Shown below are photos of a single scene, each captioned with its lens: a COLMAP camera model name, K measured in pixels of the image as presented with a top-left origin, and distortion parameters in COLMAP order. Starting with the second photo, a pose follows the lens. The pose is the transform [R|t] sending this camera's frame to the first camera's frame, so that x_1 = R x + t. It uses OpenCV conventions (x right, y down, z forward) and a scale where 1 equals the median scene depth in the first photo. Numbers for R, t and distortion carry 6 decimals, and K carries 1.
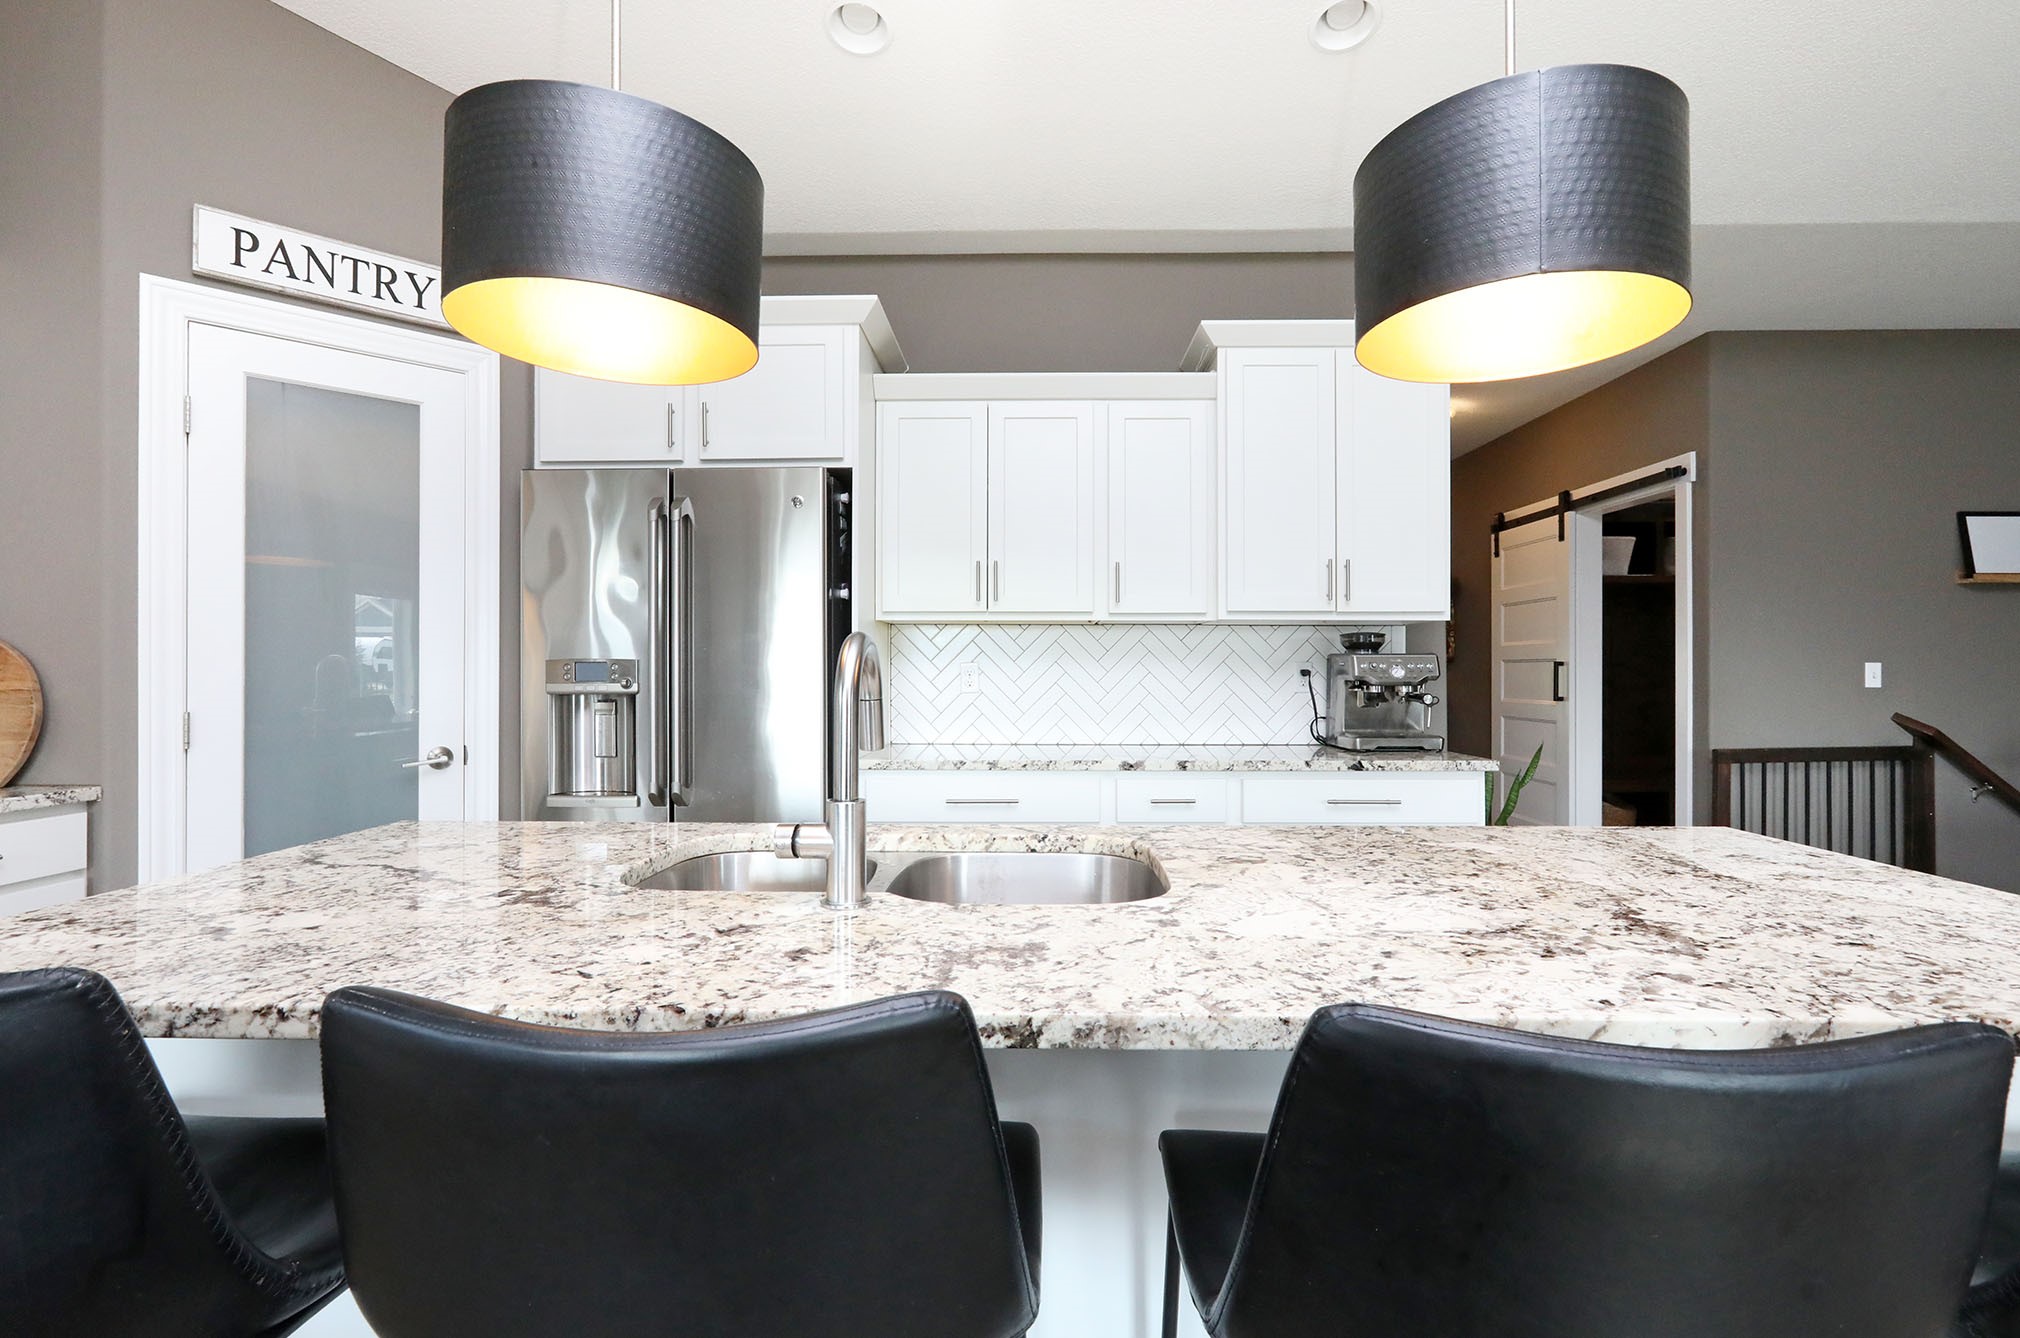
lens RADIAL K [[933.8, 0, 989.2], [0, 933.8, 664.9], [0, 0, 1]] dist [-0.011139, 0.004742]
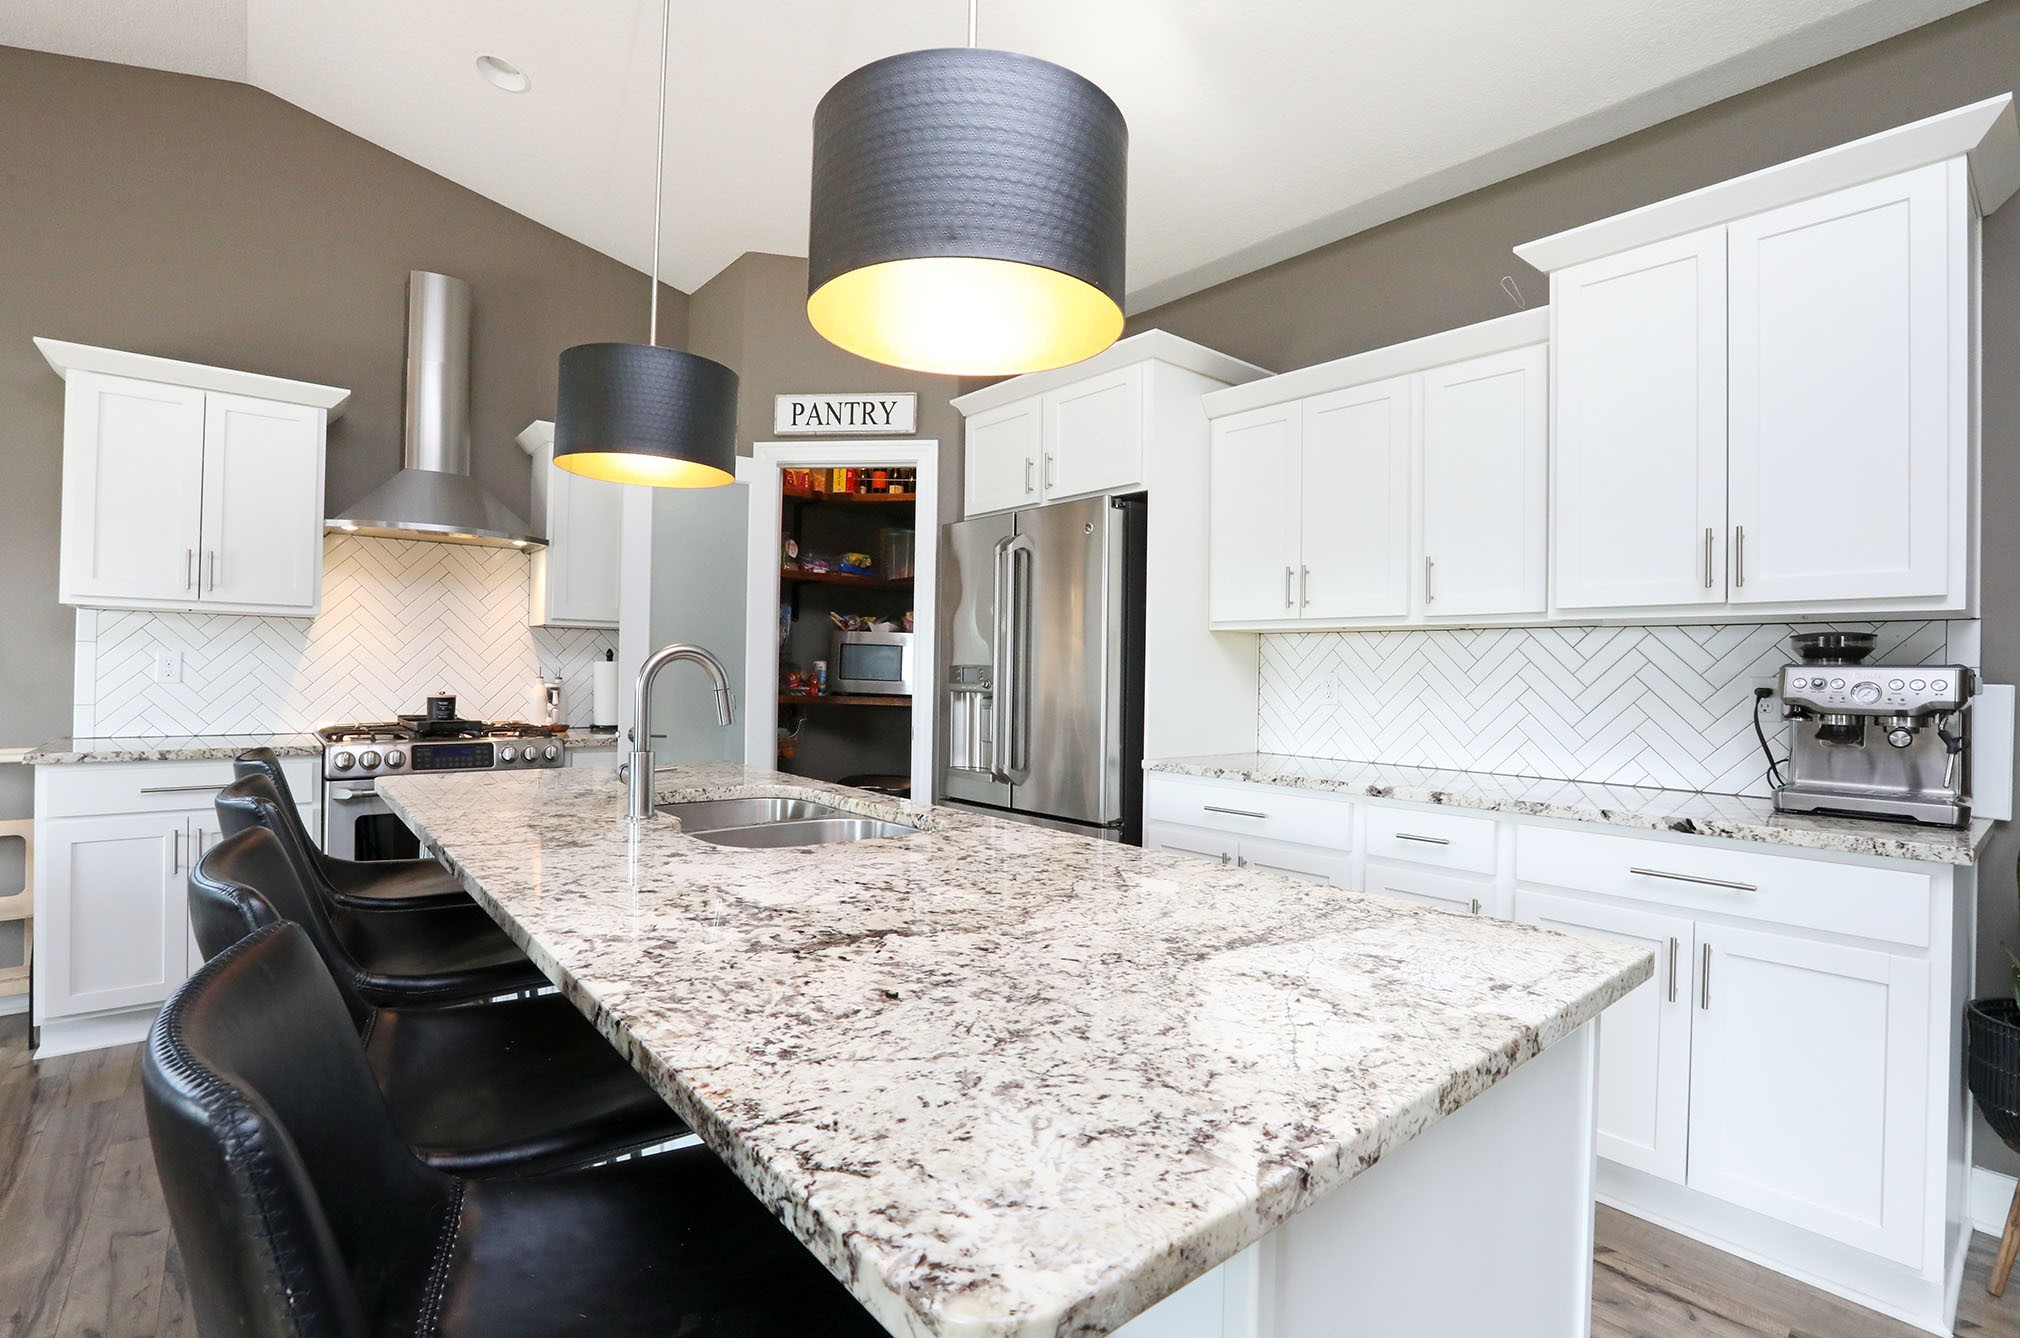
lens RADIAL K [[925.4, 0, 1010.0], [0, 925.4, 669.0], [0, 0, 1]] dist [-0.074771, 0.033513]
pose [[0.661900, 0.010148, -0.749524, 0.614561], [-0.013875, 0.999903, 0.001285, -0.002868], [0.749464, 0.009549, 0.661976, 0.192269]]
